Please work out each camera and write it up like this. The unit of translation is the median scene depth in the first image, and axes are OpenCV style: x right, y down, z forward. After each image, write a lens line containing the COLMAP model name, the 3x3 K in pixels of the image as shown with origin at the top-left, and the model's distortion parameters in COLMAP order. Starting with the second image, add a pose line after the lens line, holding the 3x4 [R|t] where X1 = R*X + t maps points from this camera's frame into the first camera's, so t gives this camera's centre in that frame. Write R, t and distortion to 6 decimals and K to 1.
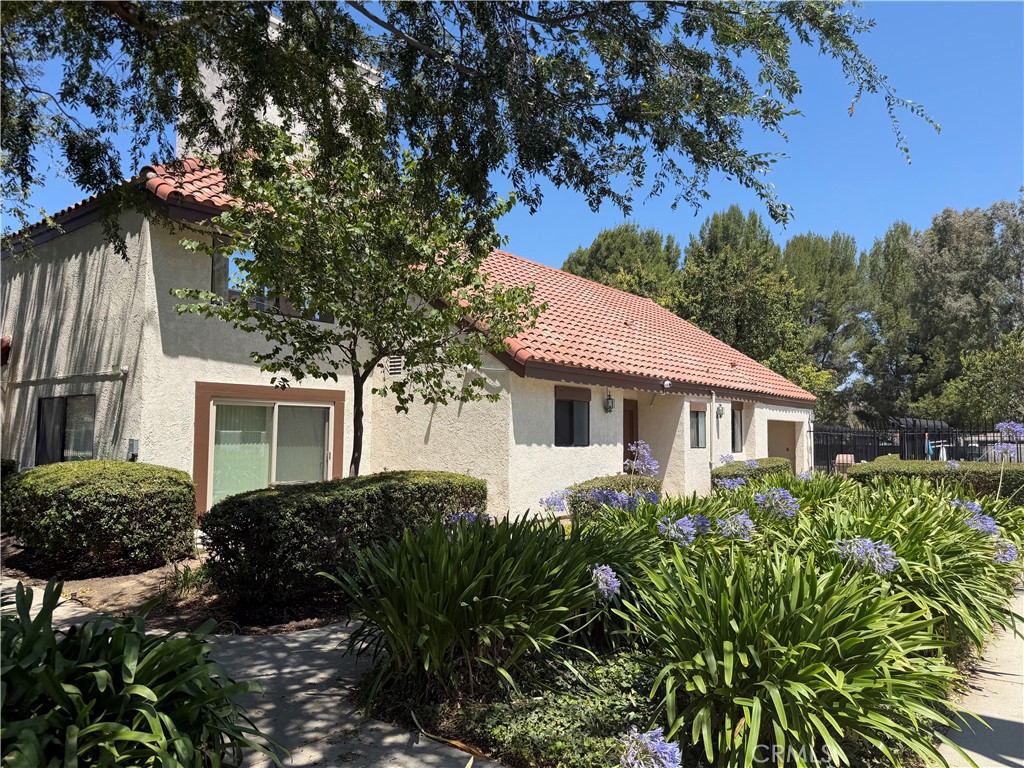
lens RADIAL K [[717.4, 0, 511.7], [0, 717.4, 387.6], [0, 0, 1]] dist [0.032684, -0.006004]
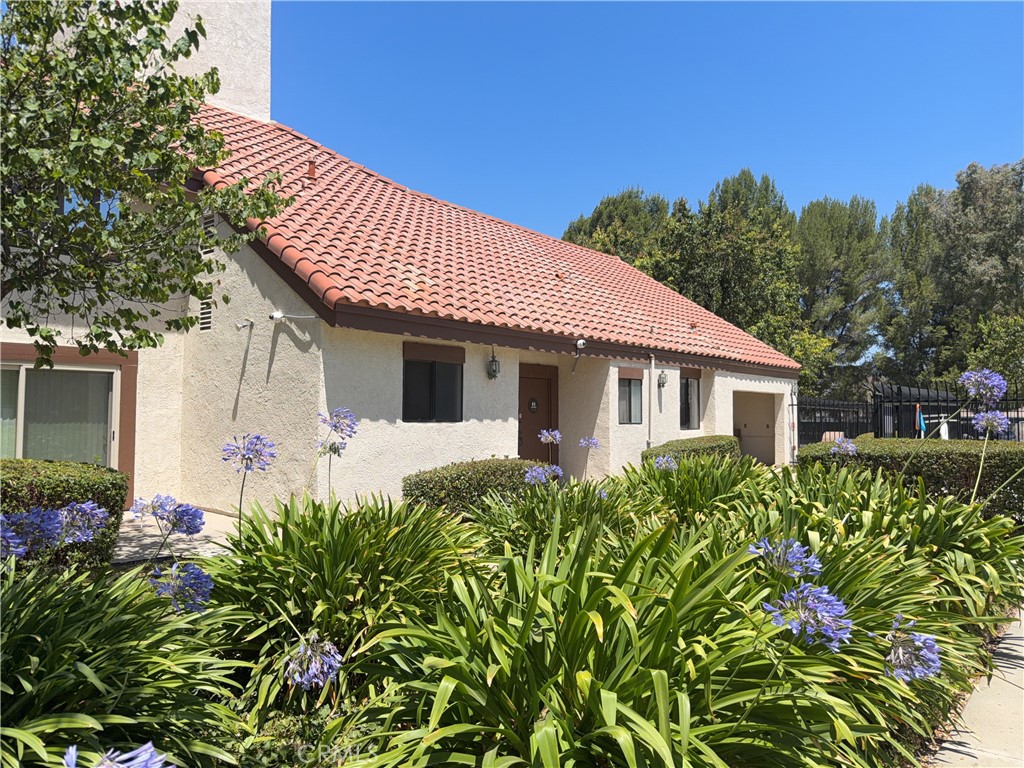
lens RADIAL K [[717.4, 0, 512.2], [0, 717.4, 382.5], [0, 0, 1]] dist [0.032684, -0.006004]
pose [[0.999485, -0.004853, -0.031720, 0.076649], [0.005546, 0.999748, 0.021769, 0.009327], [0.031606, -0.021934, 0.999260, 0.095776]]
